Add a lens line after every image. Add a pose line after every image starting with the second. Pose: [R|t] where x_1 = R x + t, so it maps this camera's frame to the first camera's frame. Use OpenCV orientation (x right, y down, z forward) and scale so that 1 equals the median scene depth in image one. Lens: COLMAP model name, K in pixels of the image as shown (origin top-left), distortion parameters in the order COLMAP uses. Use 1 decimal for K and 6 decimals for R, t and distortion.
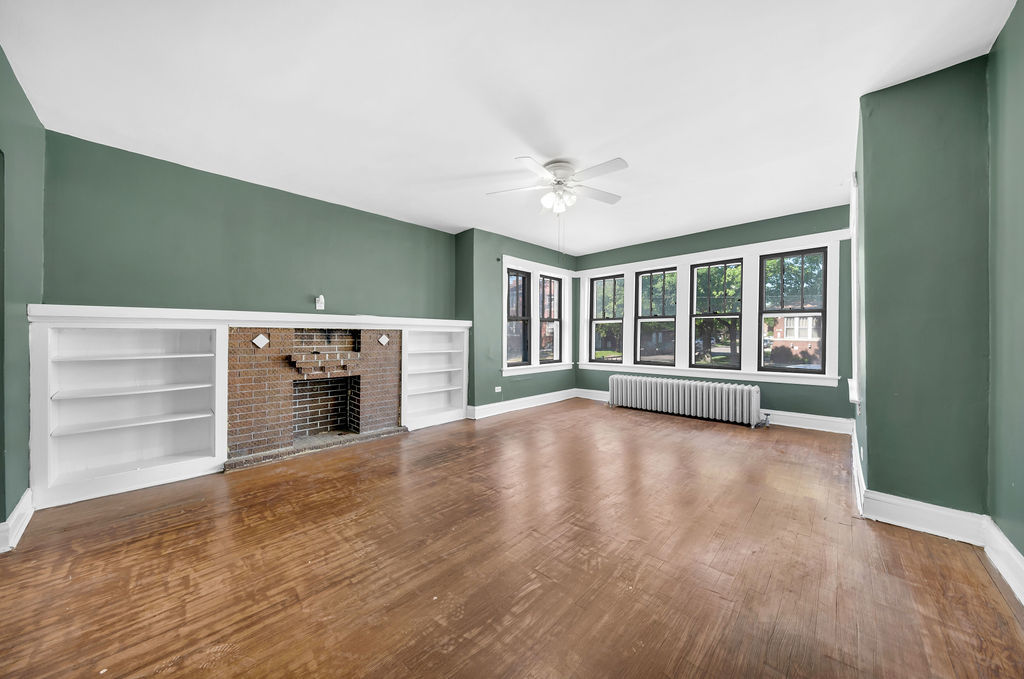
lens RADIAL K [[353.7, 0, 510.3], [0, 353.7, 336.8], [0, 0, 1]] dist [0.000240, -0.000010]
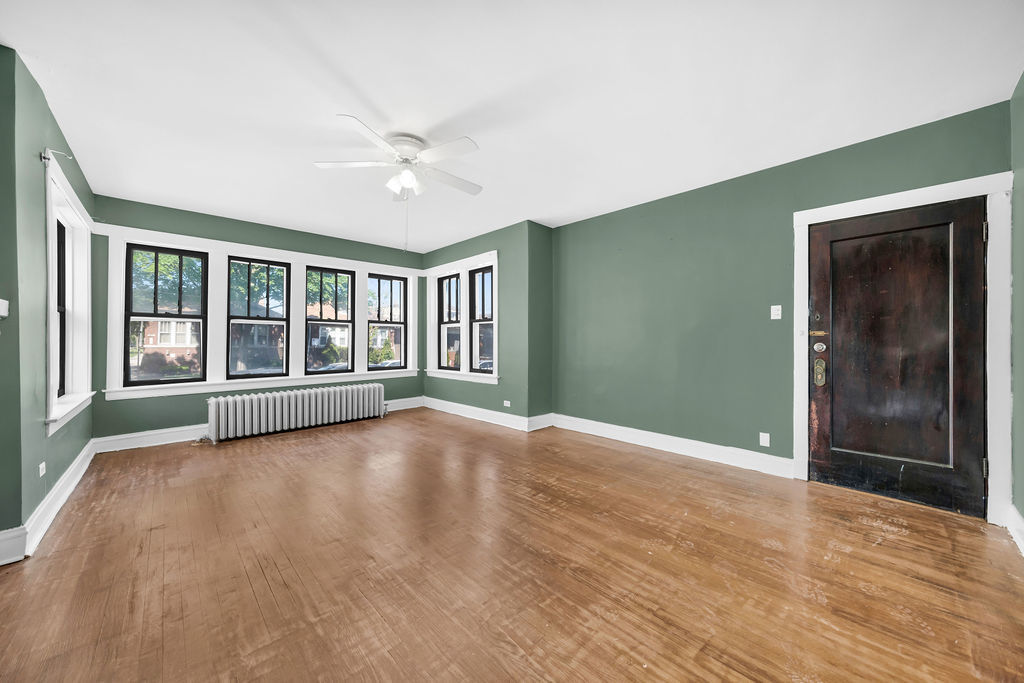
lens RADIAL K [[364.8, 0, 516.3], [0, 364.8, 340.5], [0, 0, 1]] dist [-0.002310, -0.000011]
pose [[0.030620, 0.003932, 0.999523, -0.931989], [0.006268, 0.999972, -0.004126, 0.005516], [-0.999511, 0.006391, 0.030595, 0.889629]]
